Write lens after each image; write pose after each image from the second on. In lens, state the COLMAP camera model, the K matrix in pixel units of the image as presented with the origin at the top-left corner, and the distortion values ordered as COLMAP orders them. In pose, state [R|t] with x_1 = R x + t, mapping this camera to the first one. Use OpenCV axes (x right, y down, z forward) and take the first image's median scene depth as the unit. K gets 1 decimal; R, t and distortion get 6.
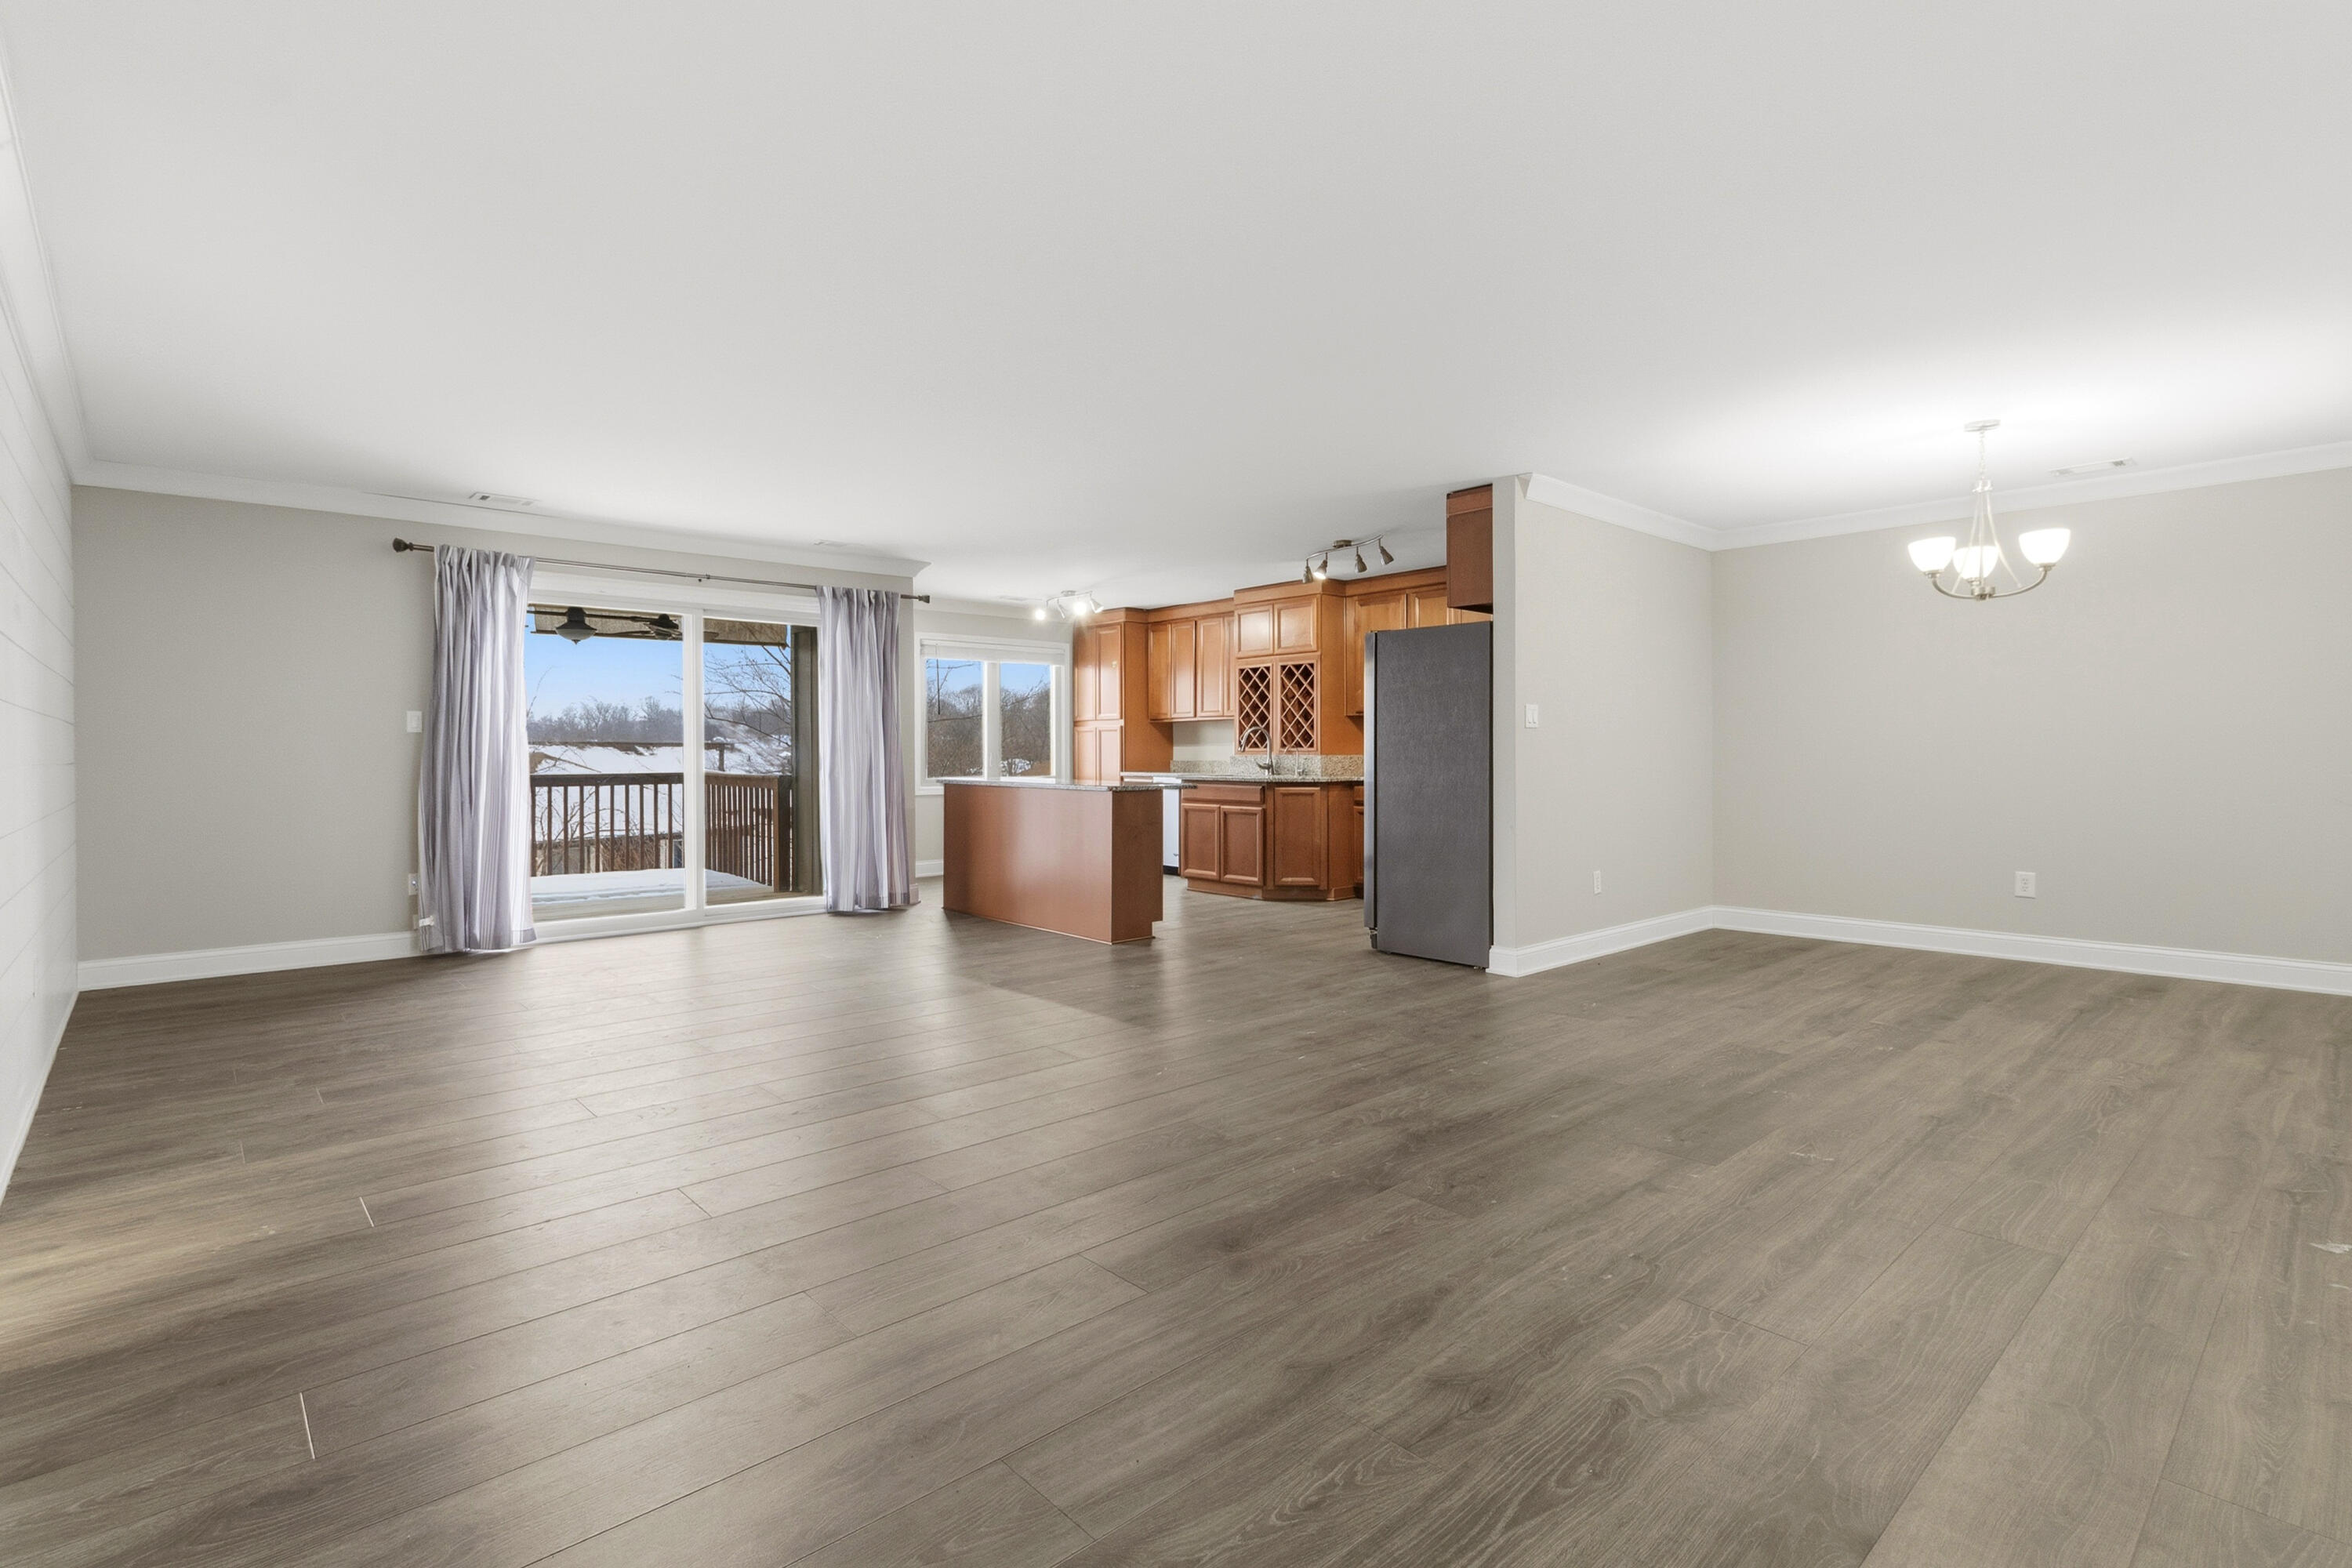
lens RADIAL K [[1110.4, 0, 1172.8], [0, 1110.4, 751.5], [0, 0, 1]] dist [-0.000032, 0.000630]
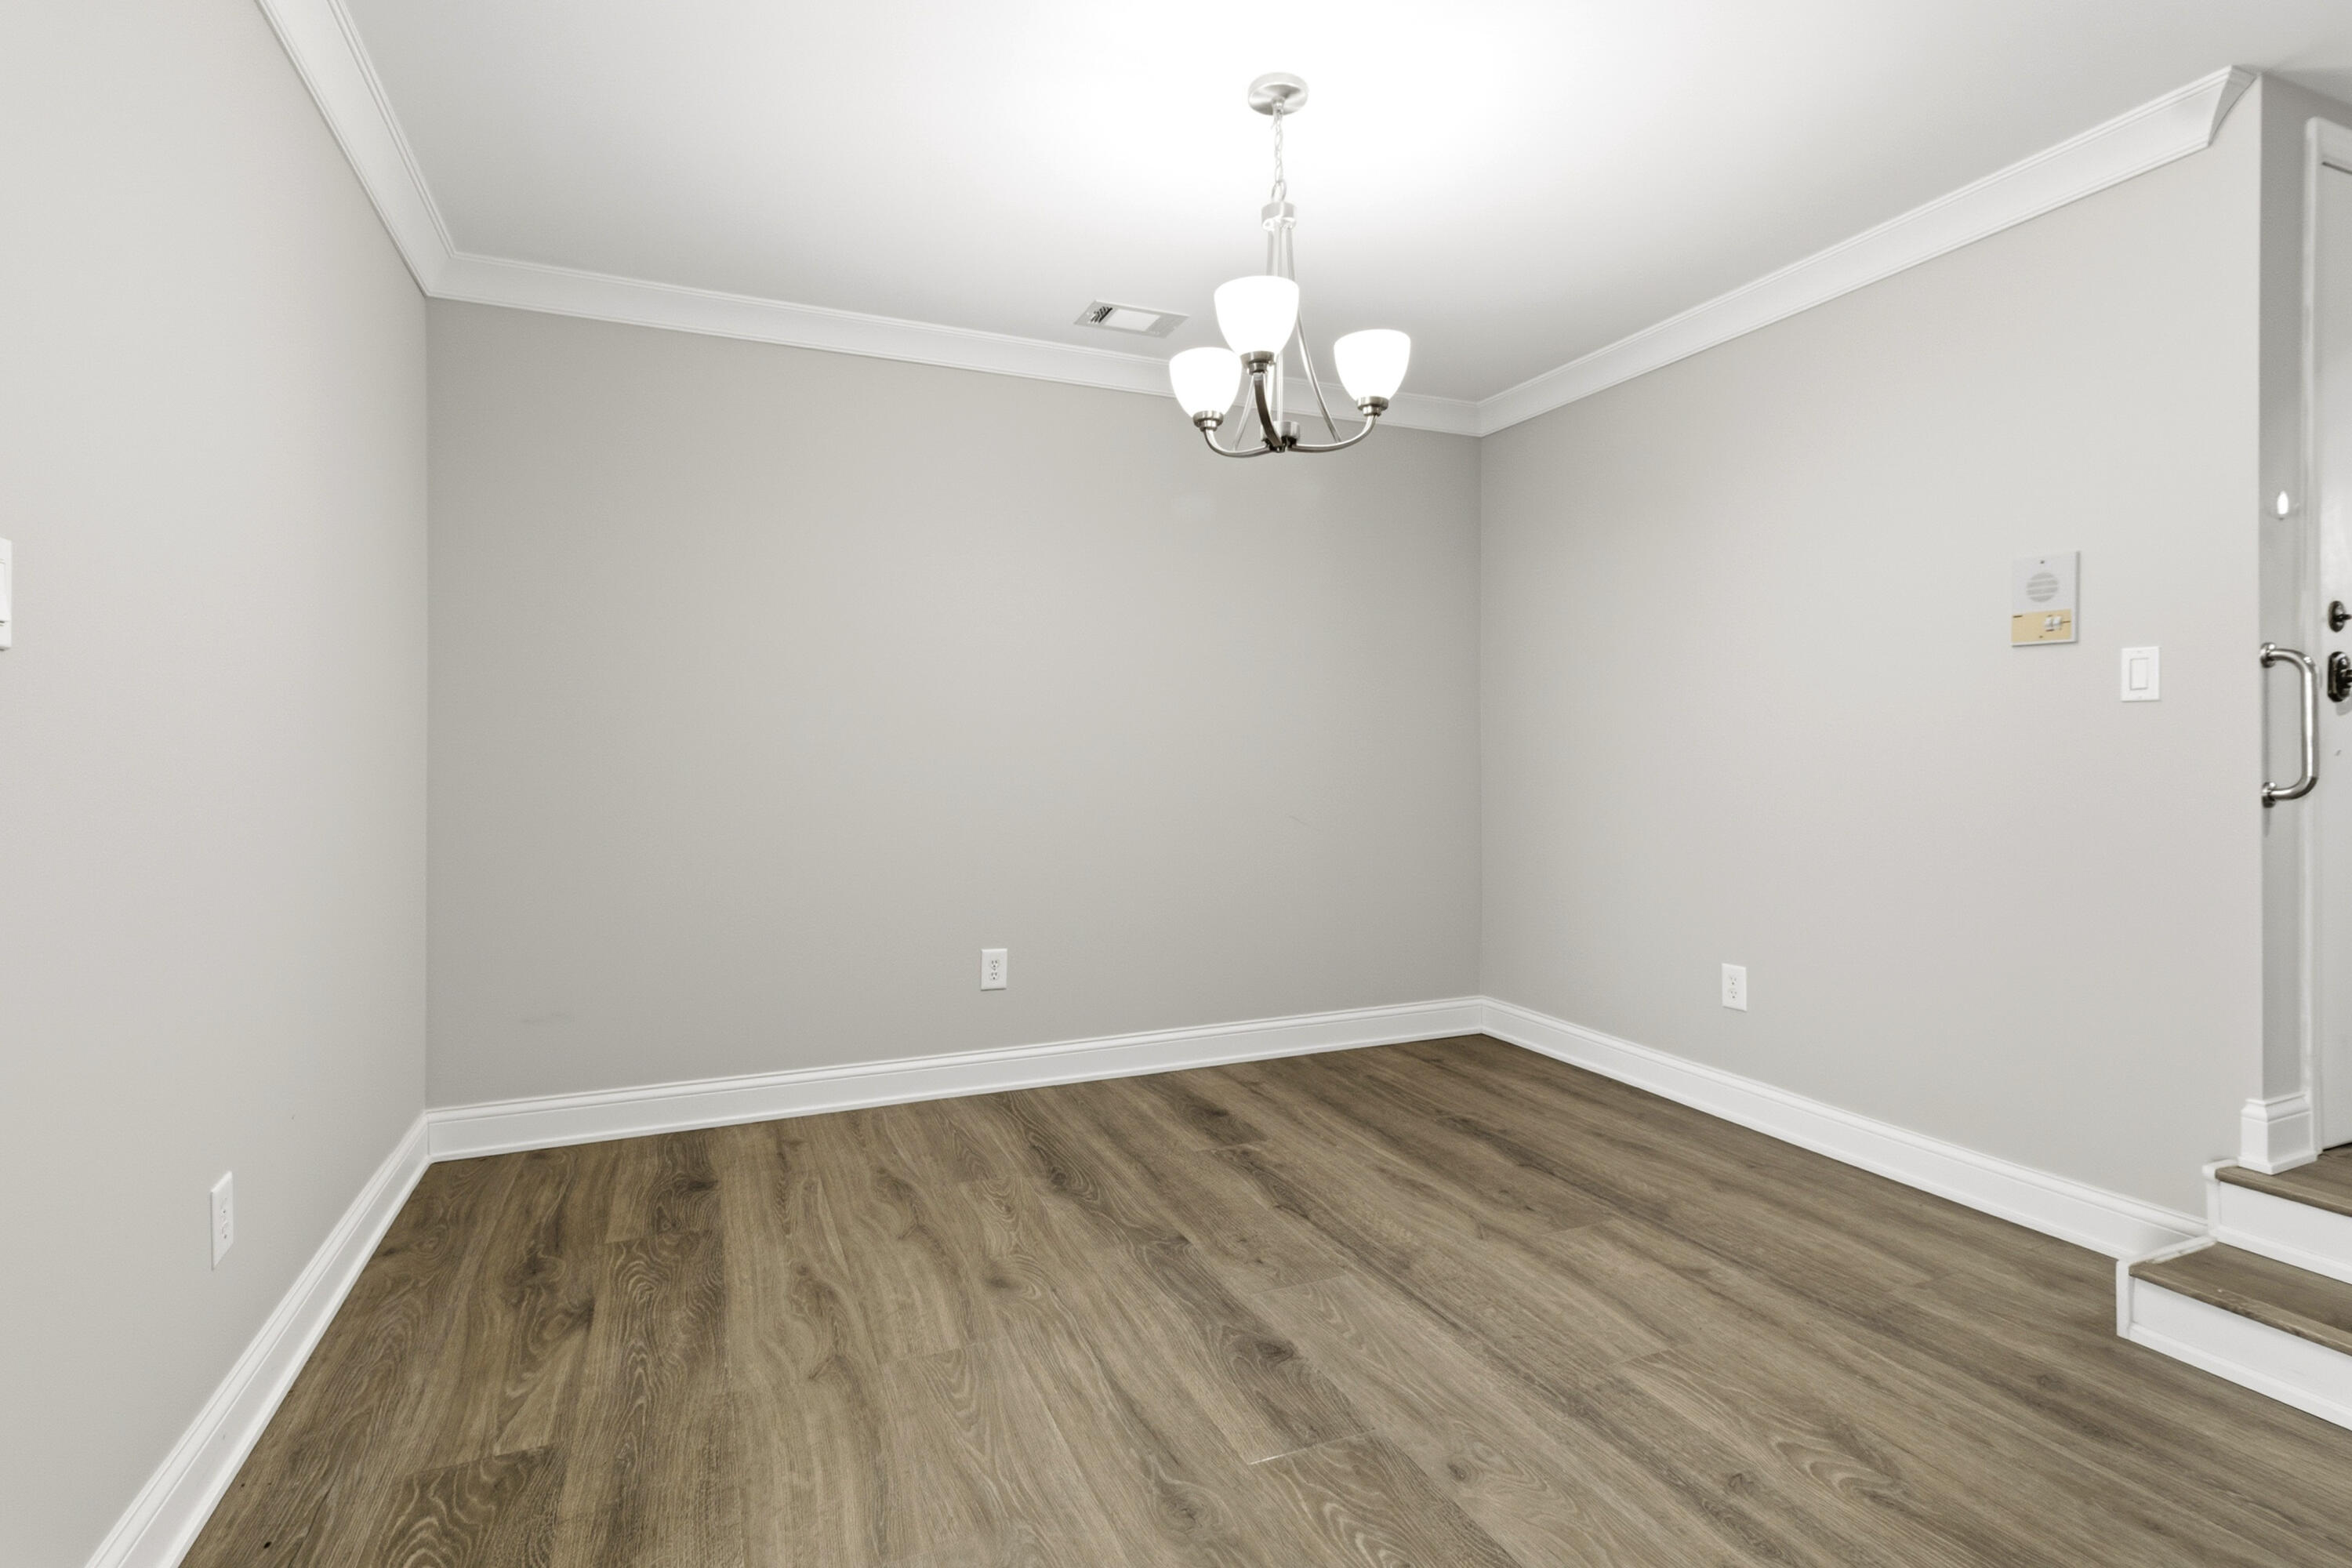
lens RADIAL K [[1138.9, 0, 1171.2], [0, 1138.9, 755.3], [0, 0, 1]] dist [0.003455, 0.001277]
pose [[0.325369, 0.002196, 0.945585, 0.141269], [-0.001906, 0.999997, -0.001666, -0.000676], [-0.945585, -0.001260, 0.325372, 0.516201]]
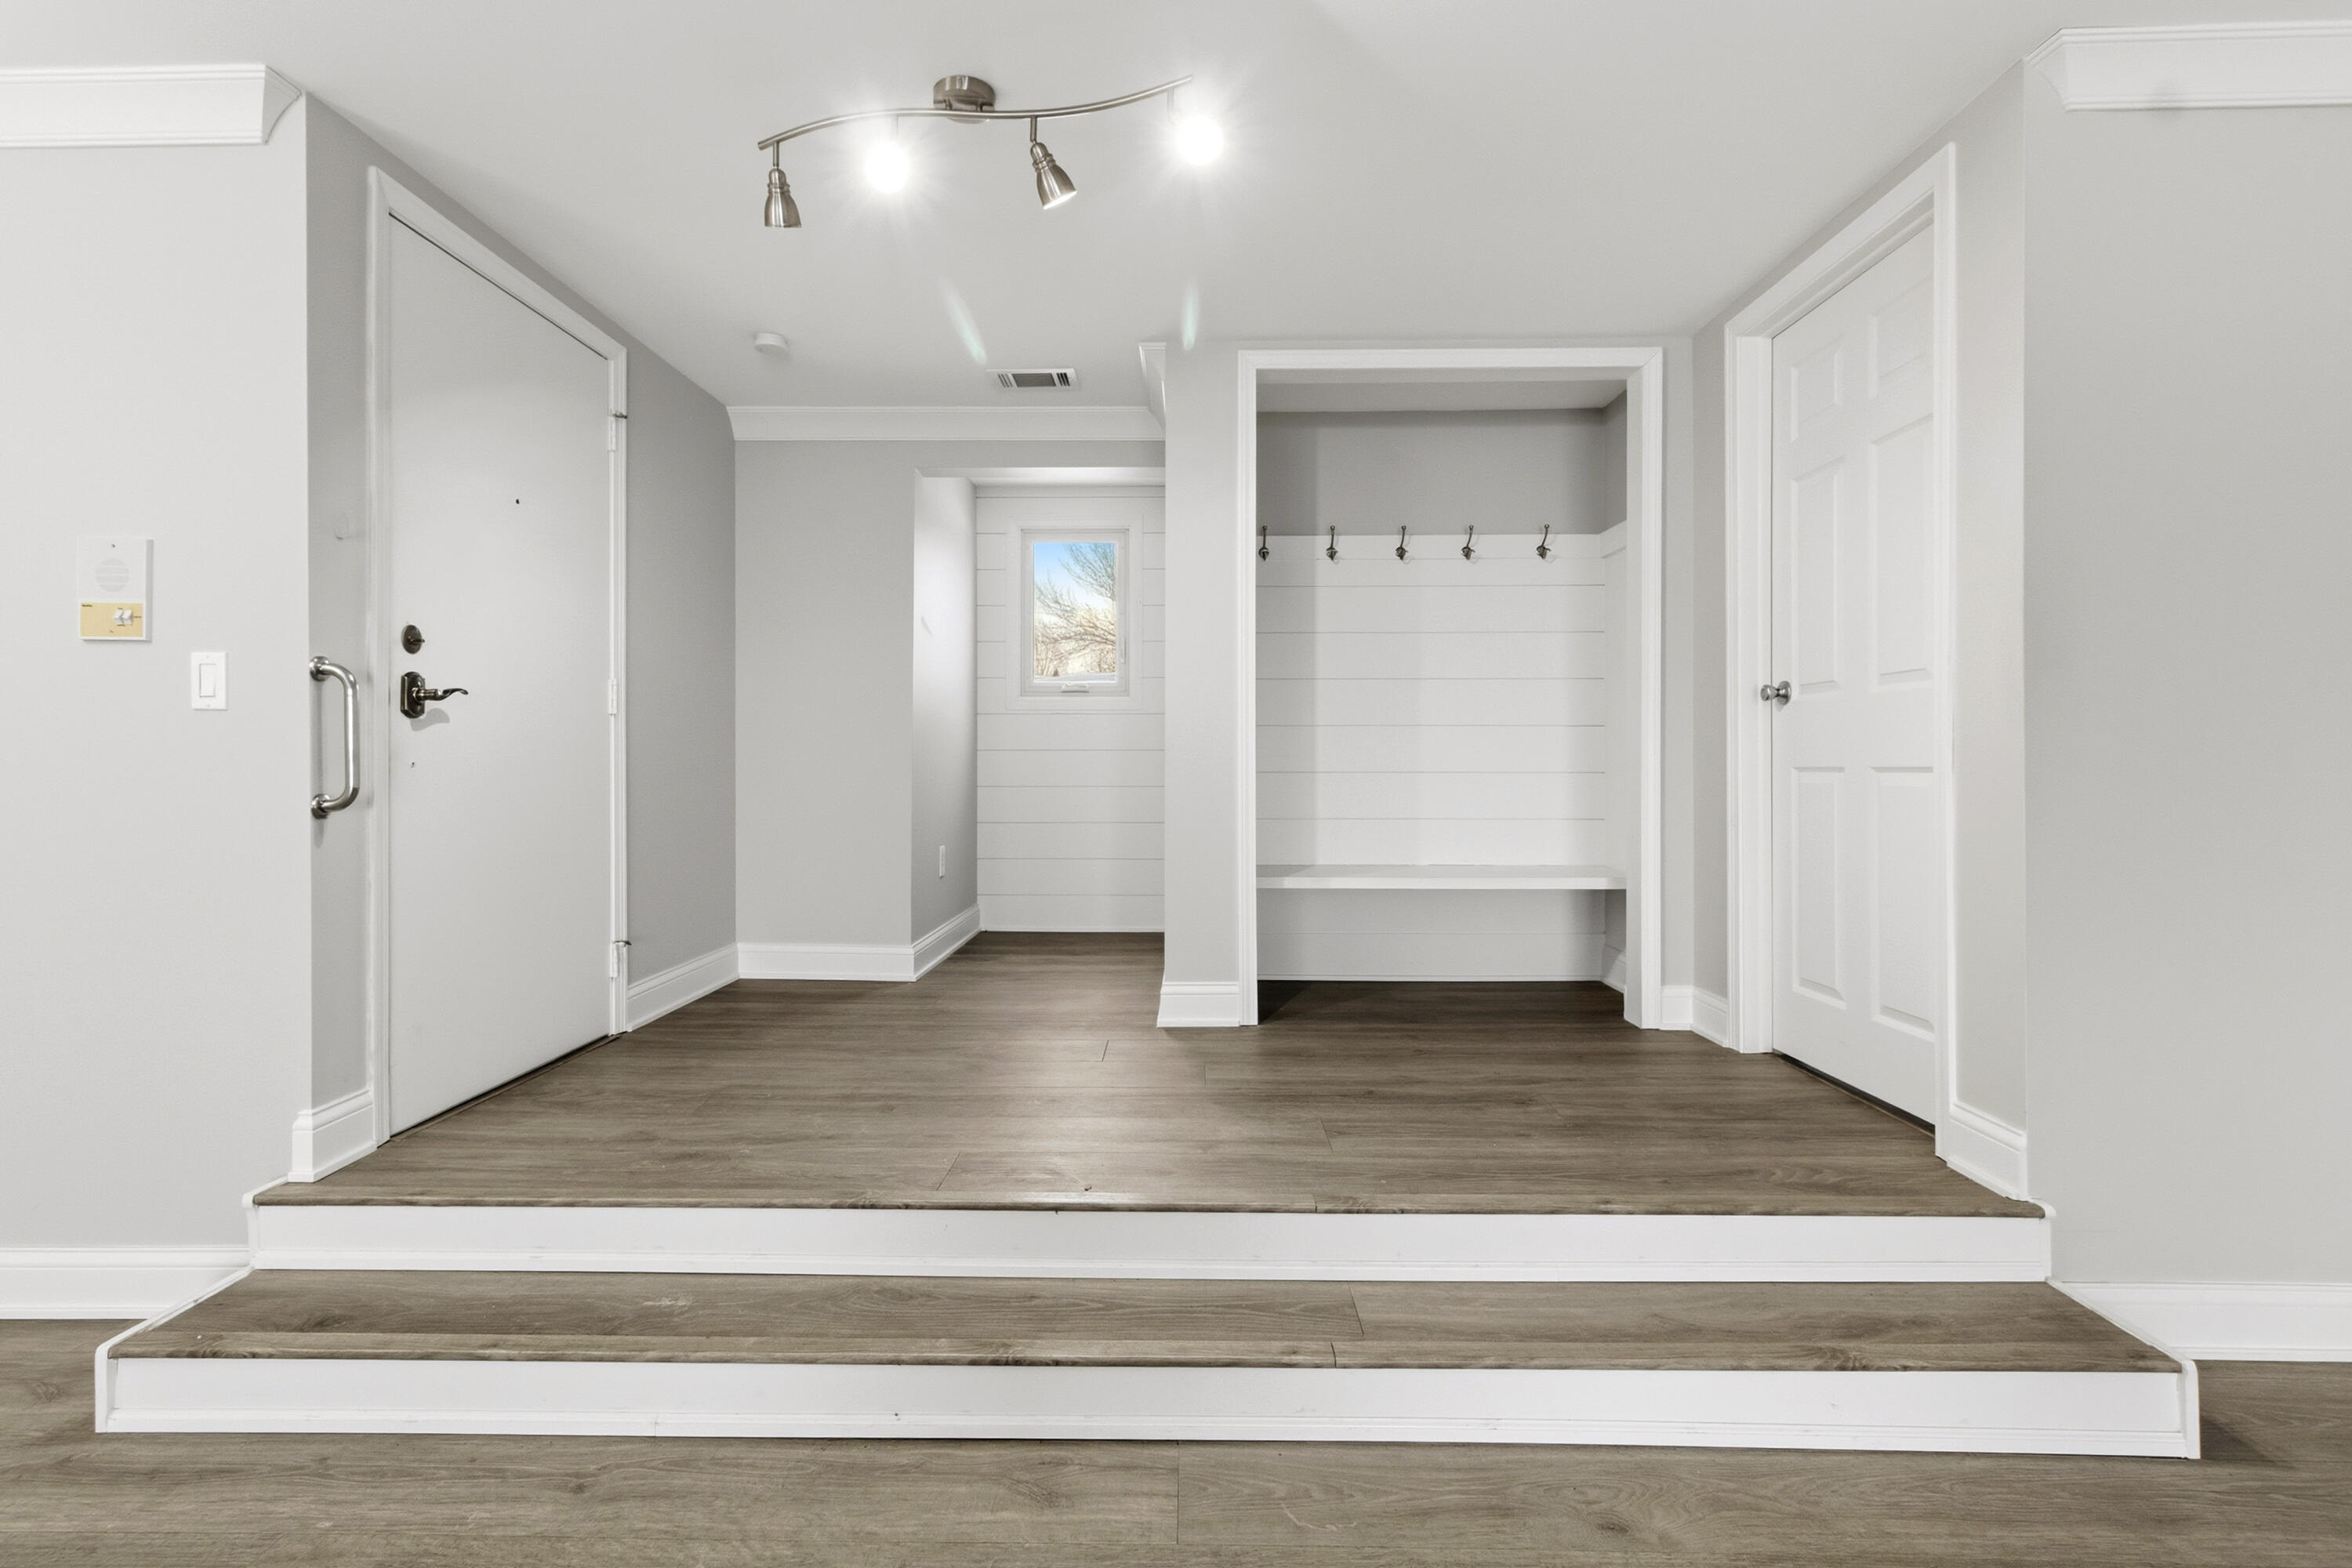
lens RADIAL K [[1124.8, 0, 1170.9], [0, 1124.8, 759.5], [0, 0, 1]] dist [0.005604, 0.000866]
pose [[-0.729954, 0.005605, 0.683473, 0.147230], [0.003153, 0.999983, -0.004834, -0.001683], [-0.683489, -0.001374, -0.729960, 0.409926]]
